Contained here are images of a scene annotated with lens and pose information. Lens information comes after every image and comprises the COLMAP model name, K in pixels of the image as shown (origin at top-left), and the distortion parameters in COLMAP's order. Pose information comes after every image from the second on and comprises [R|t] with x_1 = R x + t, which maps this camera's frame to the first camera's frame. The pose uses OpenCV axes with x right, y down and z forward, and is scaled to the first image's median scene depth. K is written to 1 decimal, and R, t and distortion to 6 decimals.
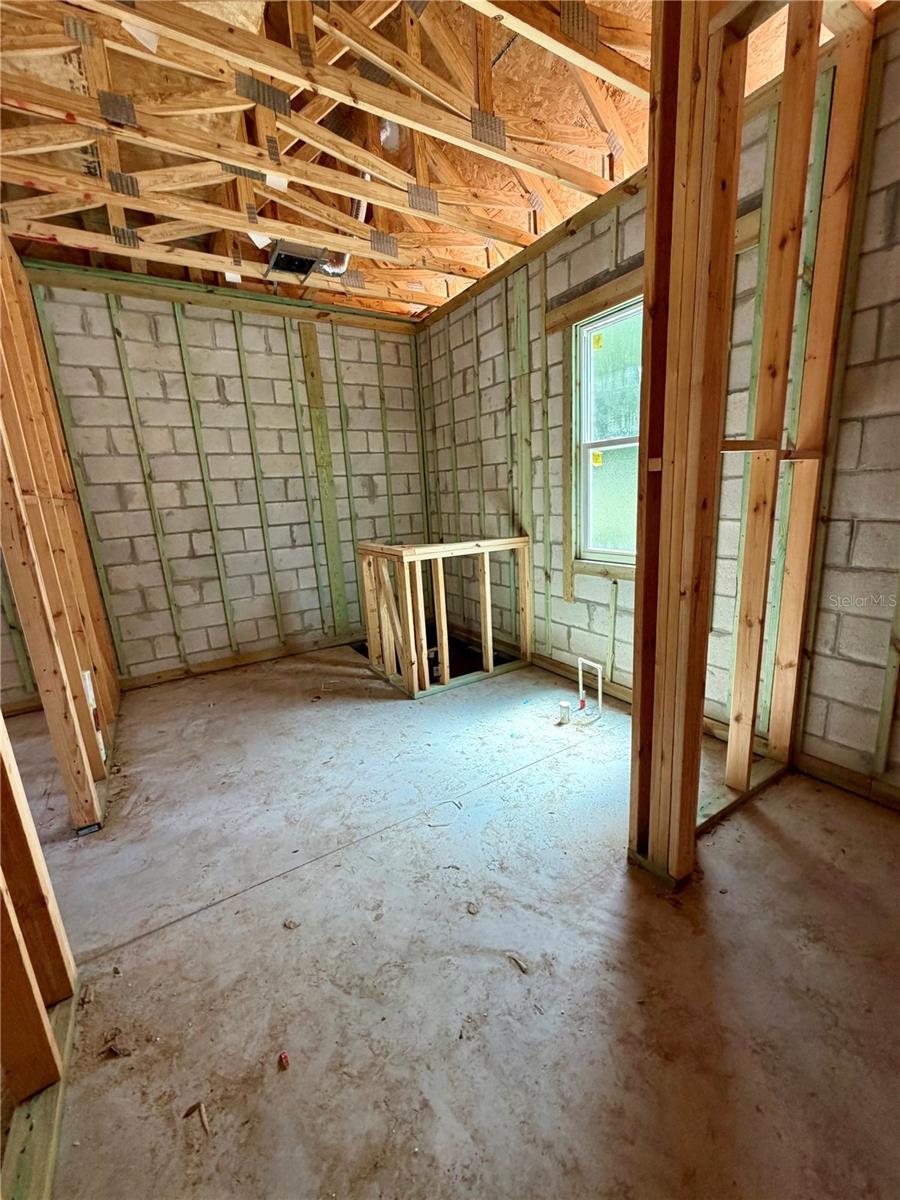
lens RADIAL K [[476.9, 0, 451.5], [0, 476.9, 598.0], [0, 0, 1]] dist [0.000545, -0.000832]
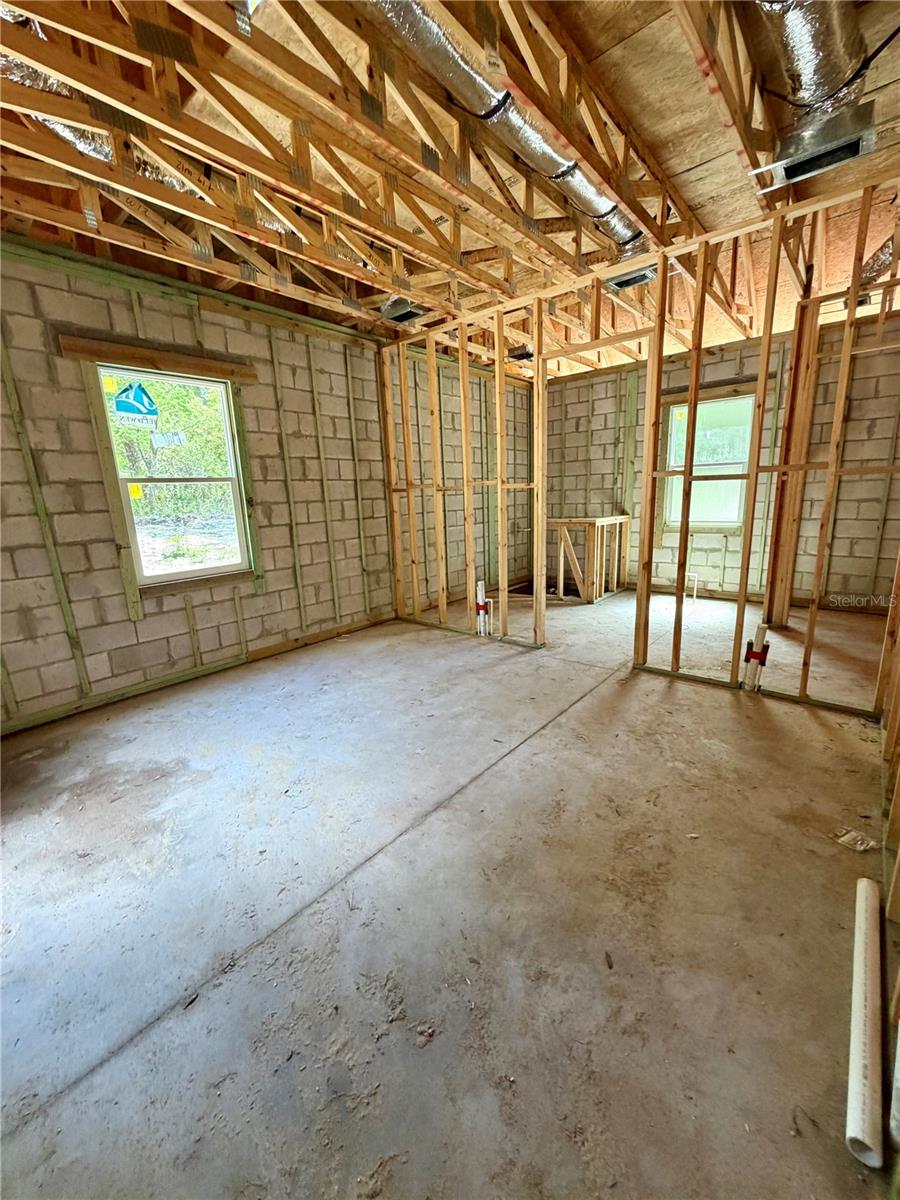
lens RADIAL K [[476.9, 0, 450.6], [0, 476.9, 598.0], [0, 0, 1]] dist [0.000545, -0.000832]
pose [[0.954247, -0.045643, 0.295515, -1.817326], [0.049771, 0.998740, -0.006457, 0.284791], [-0.294848, 0.020870, 0.955316, -0.898627]]
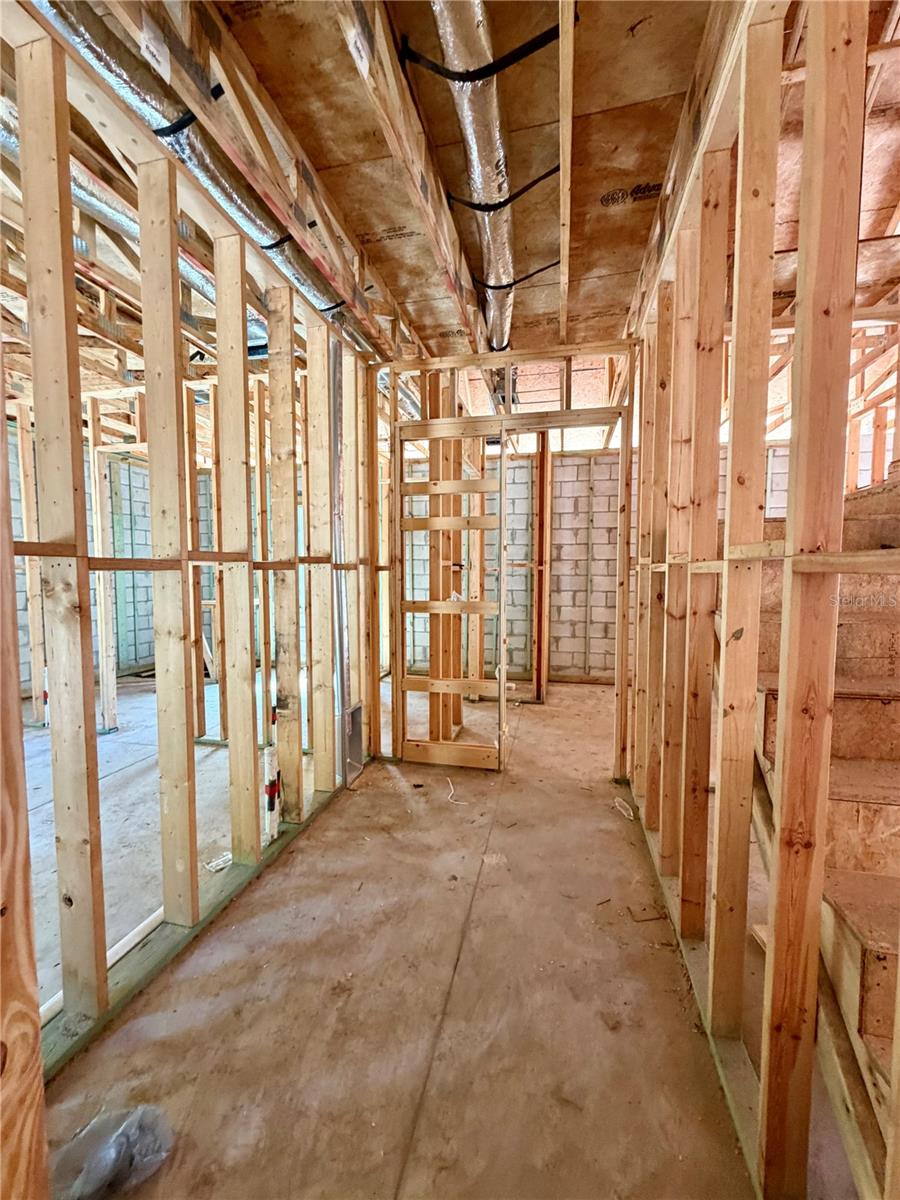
lens RADIAL K [[476.9, 0, 451.4], [0, 476.9, 598.5], [0, 0, 1]] dist [0.000545, -0.000832]
pose [[0.708396, 0.016249, 0.705628, -1.224546], [0.112726, 0.984298, -0.135834, 0.389804], [-0.696756, 0.175767, 0.695441, -1.531843]]
